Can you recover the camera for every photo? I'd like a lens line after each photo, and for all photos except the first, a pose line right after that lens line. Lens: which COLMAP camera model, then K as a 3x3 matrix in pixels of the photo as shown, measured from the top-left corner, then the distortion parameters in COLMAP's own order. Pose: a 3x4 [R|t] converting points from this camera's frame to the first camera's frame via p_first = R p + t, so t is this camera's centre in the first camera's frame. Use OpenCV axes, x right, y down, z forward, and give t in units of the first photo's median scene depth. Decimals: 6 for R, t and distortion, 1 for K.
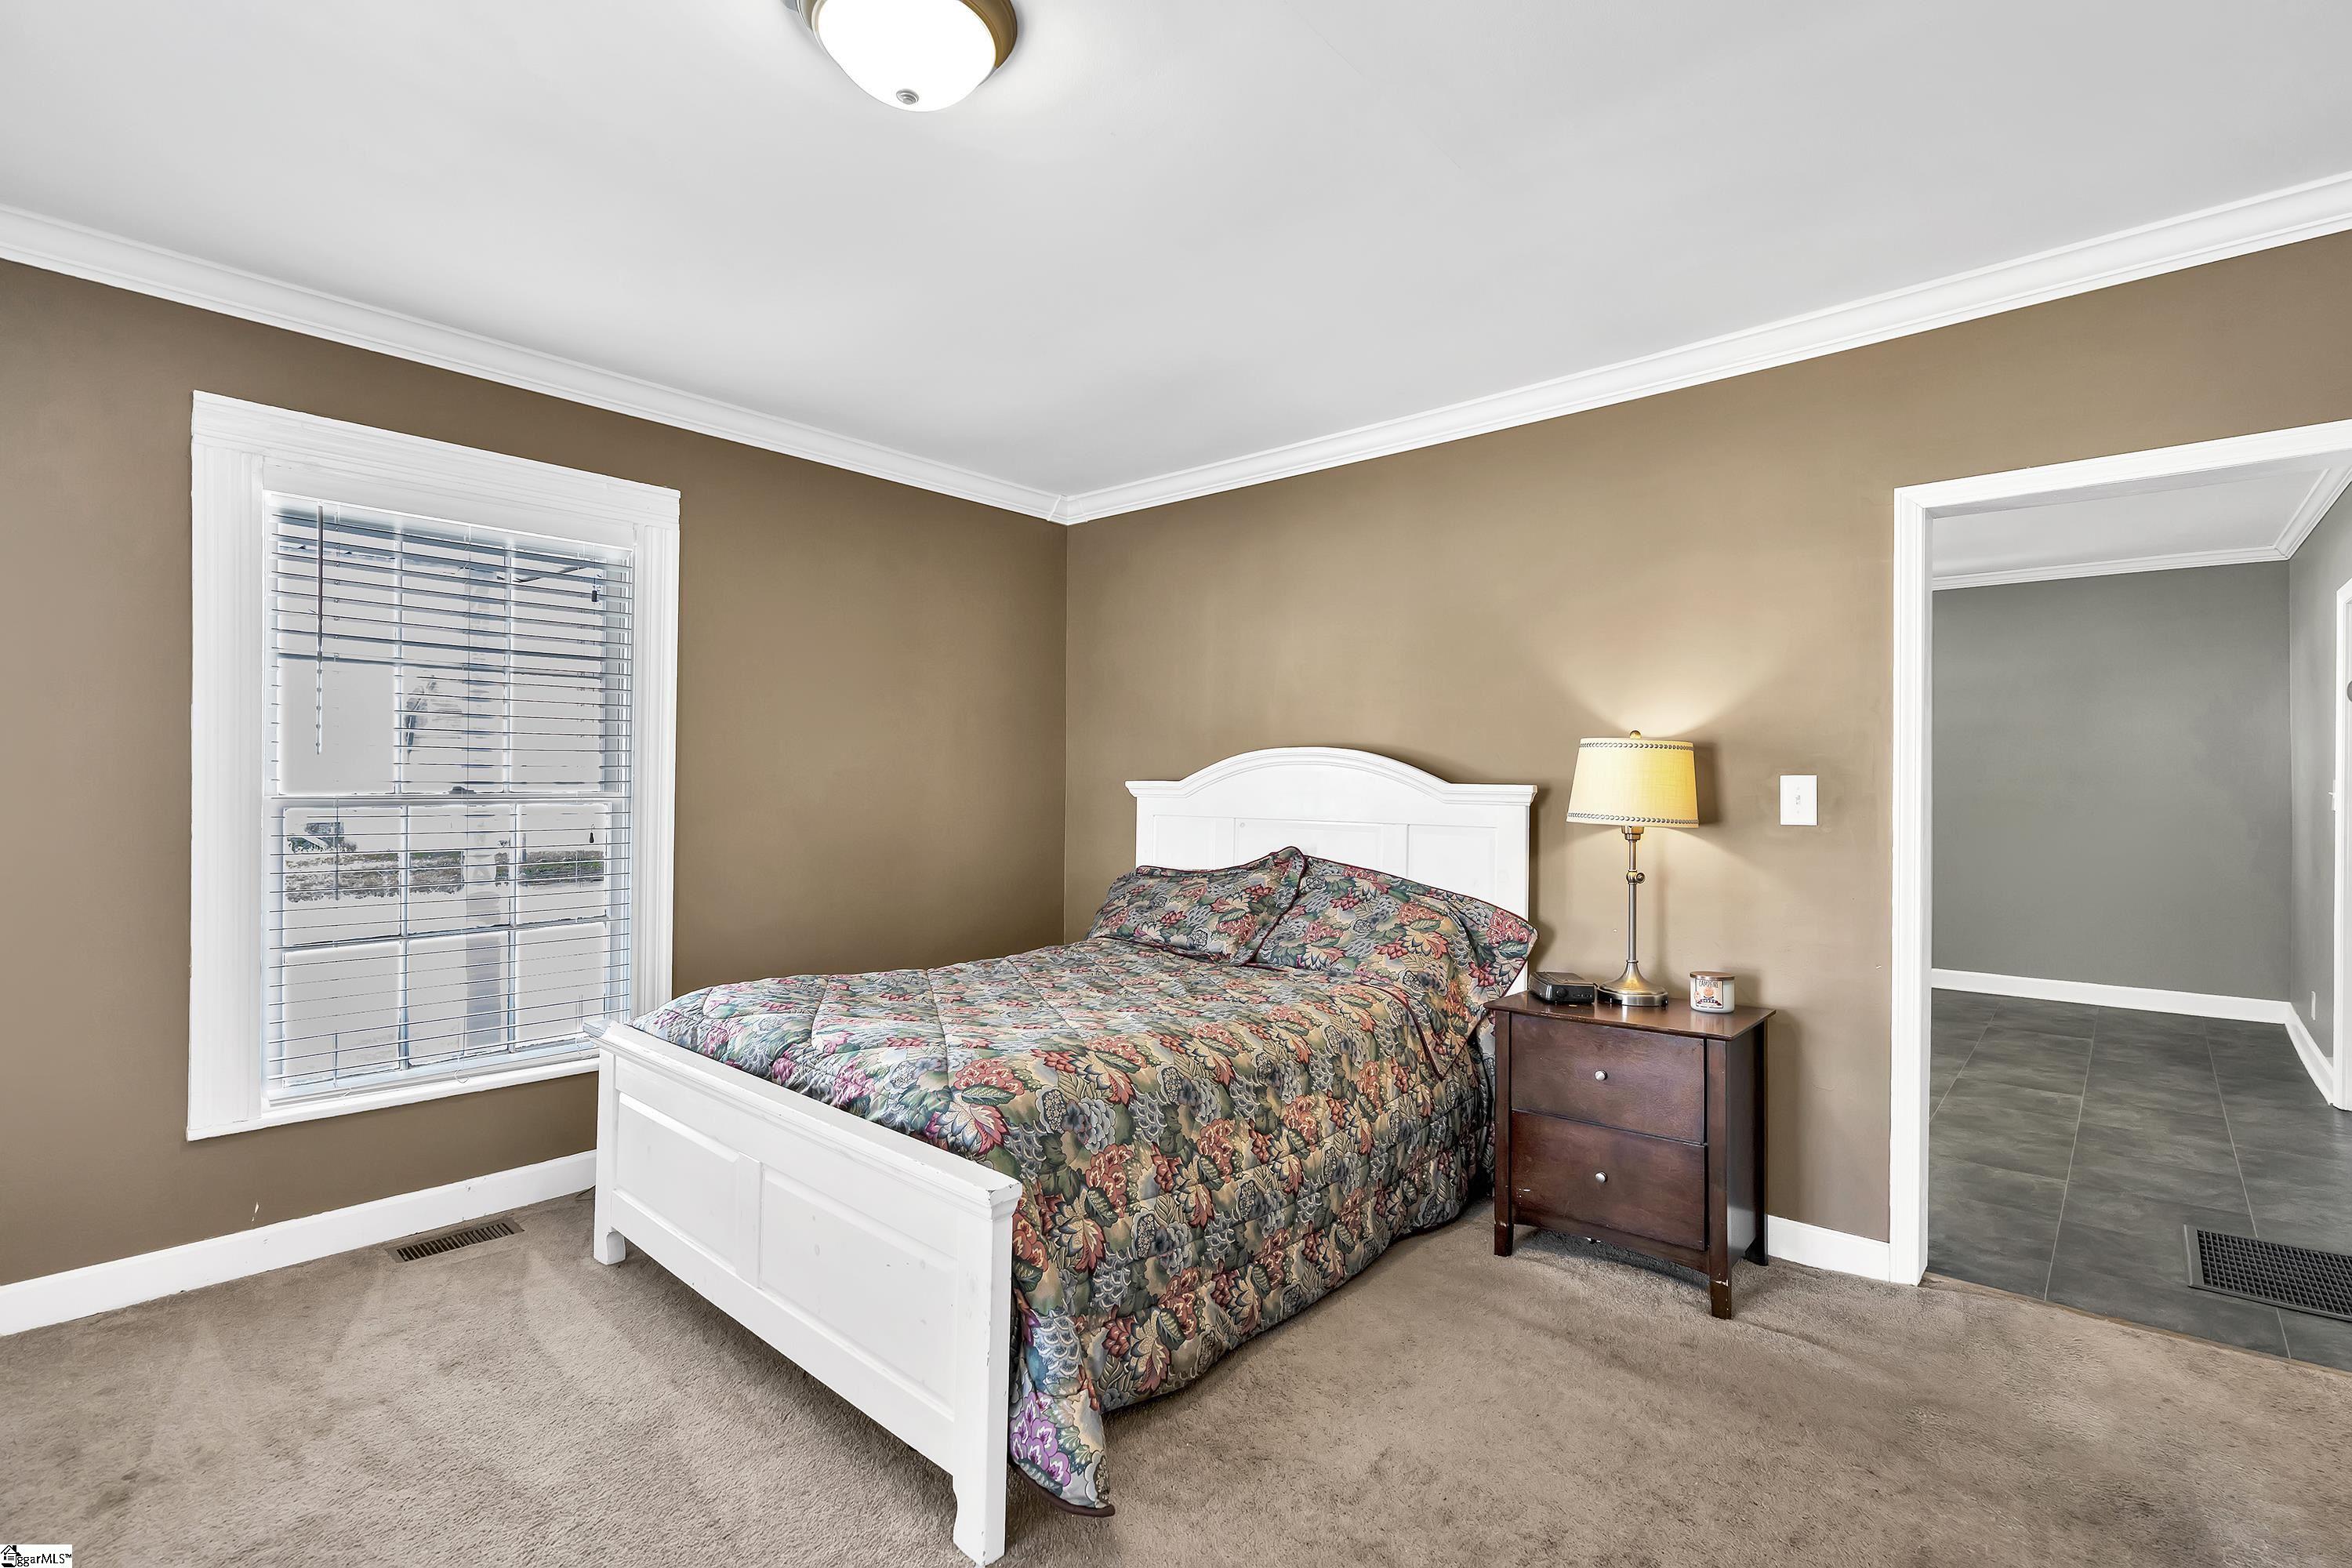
lens RADIAL K [[1061.7, 0, 1168.0], [0, 1061.7, 782.0], [0, 0, 1]] dist [-0.001941, 0.000003]
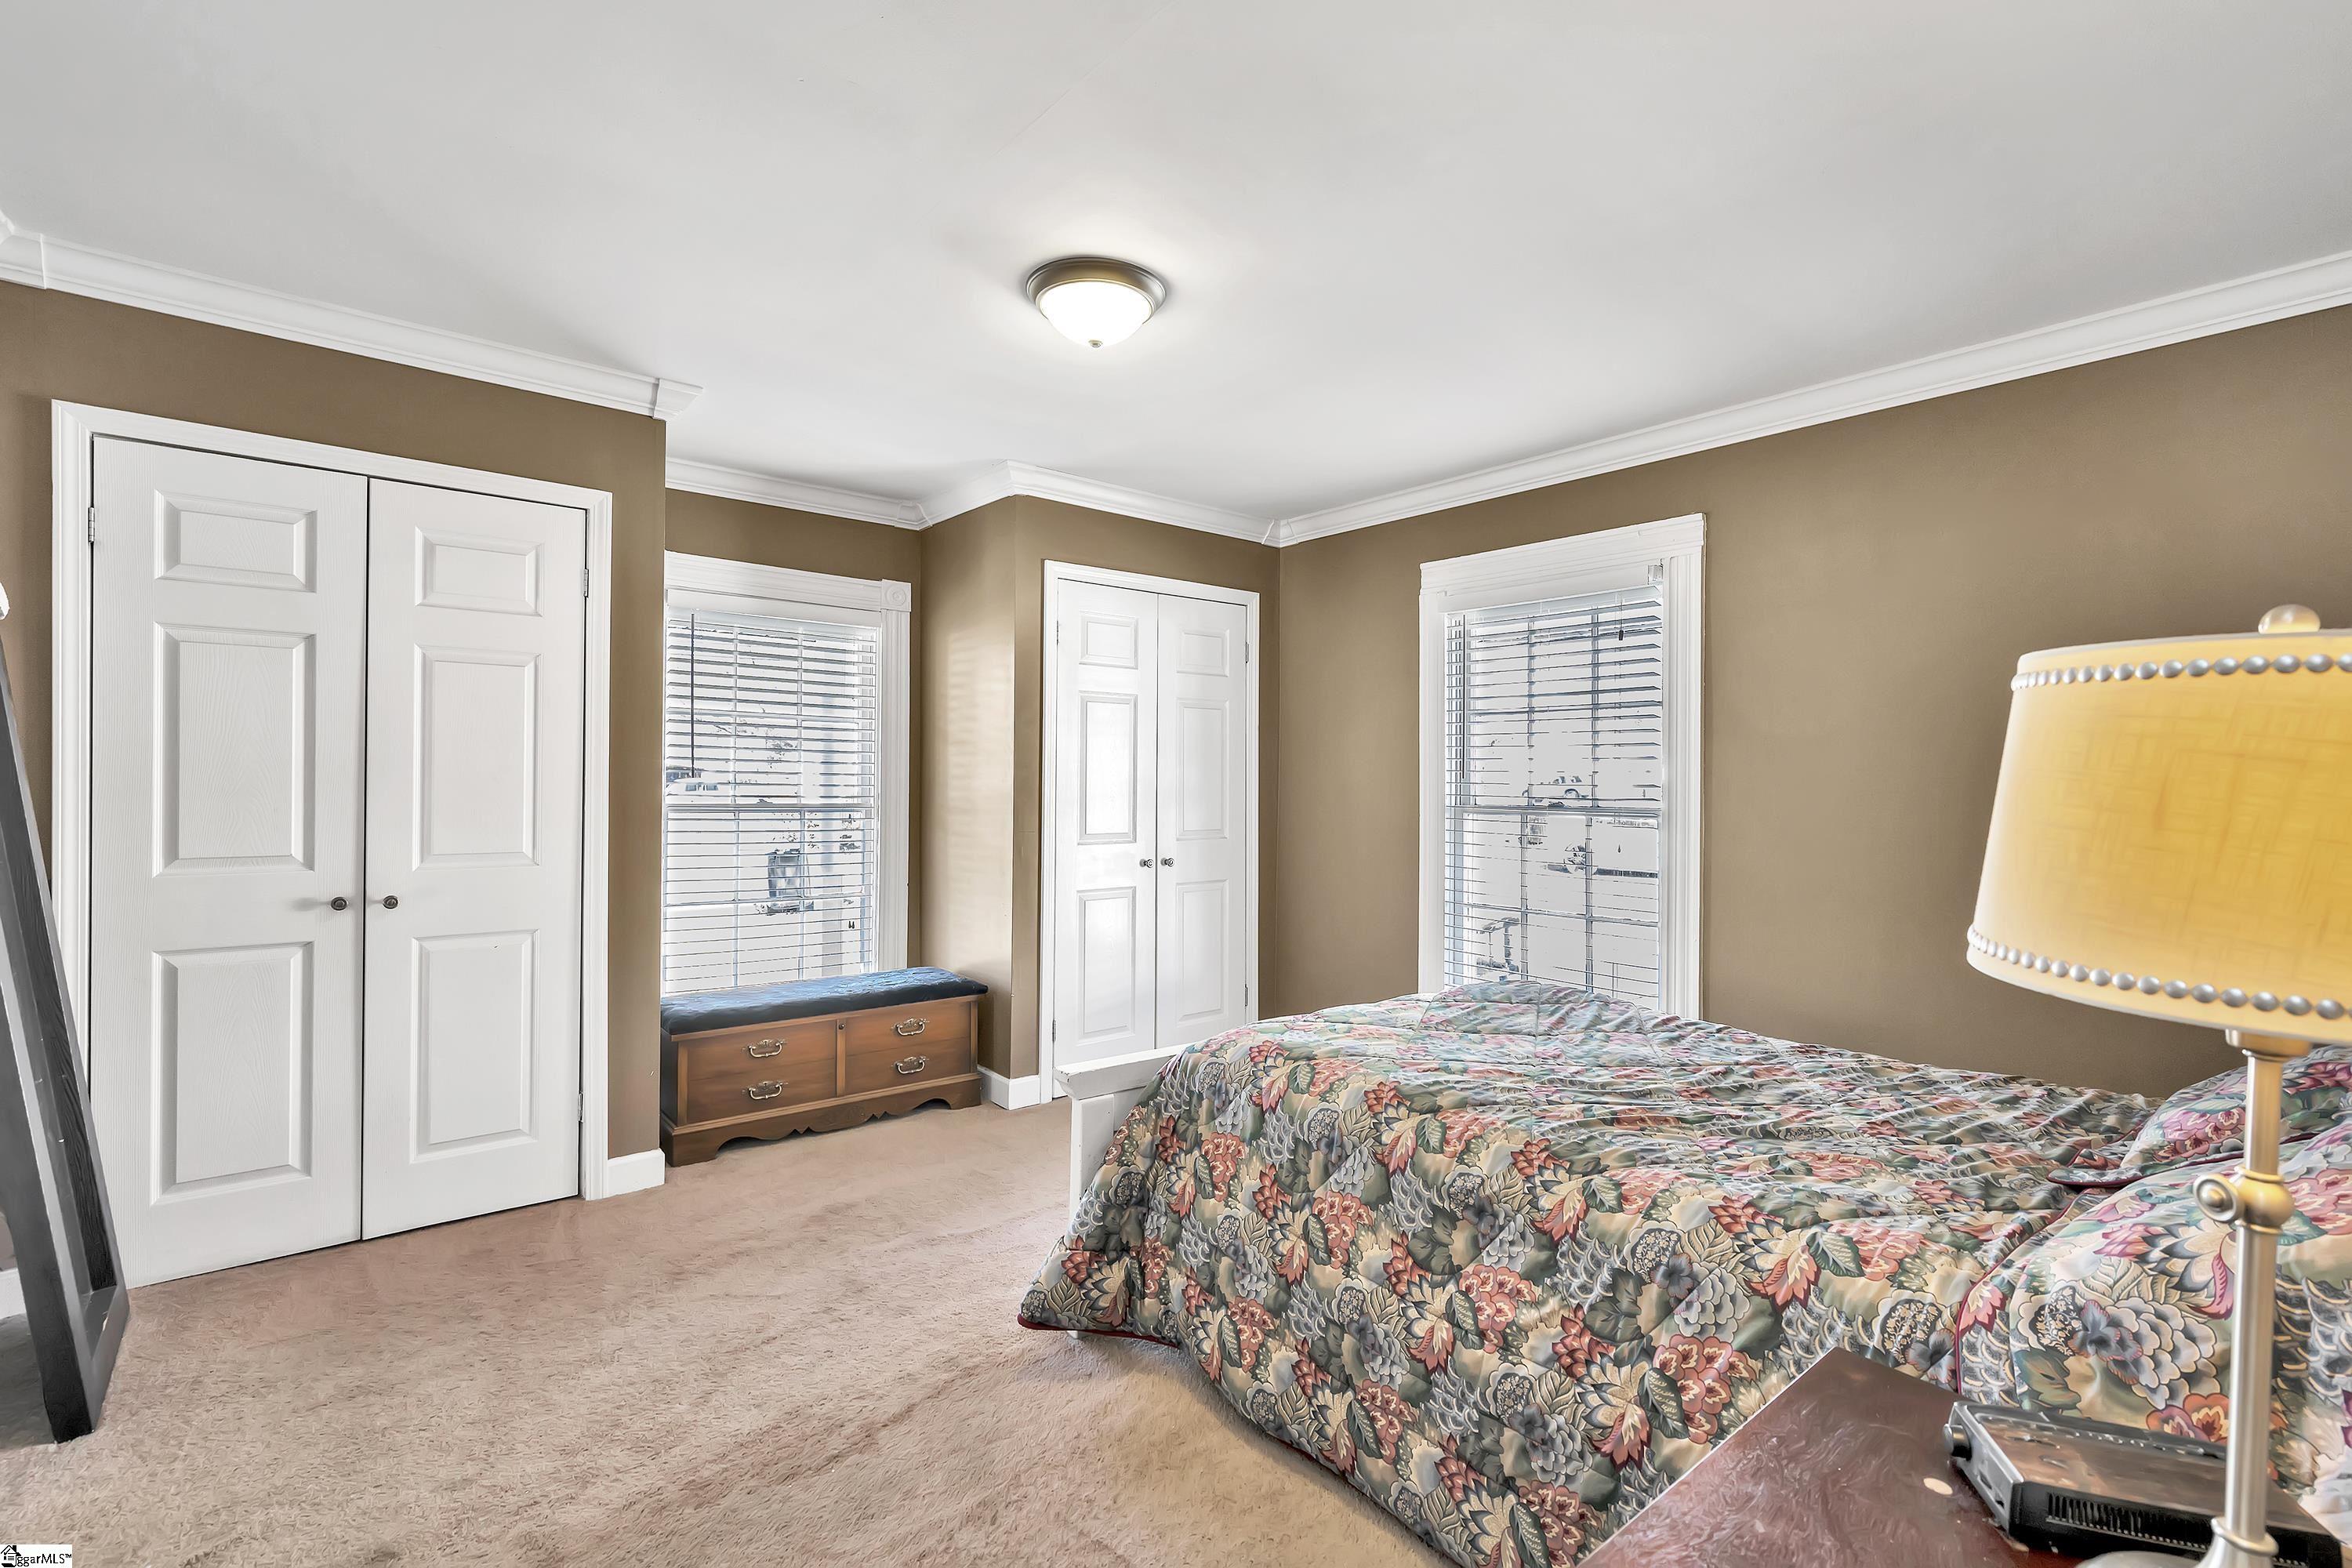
lens RADIAL K [[1061.7, 0, 1168.6], [0, 1061.7, 793.1], [0, 0, 1]] dist [-0.001941, 0.000003]
pose [[-0.159071, -0.004746, -0.987256, 0.857250], [-0.016384, 0.999863, -0.002167, 0.004149], [0.987131, 0.015830, -0.159128, 0.939892]]
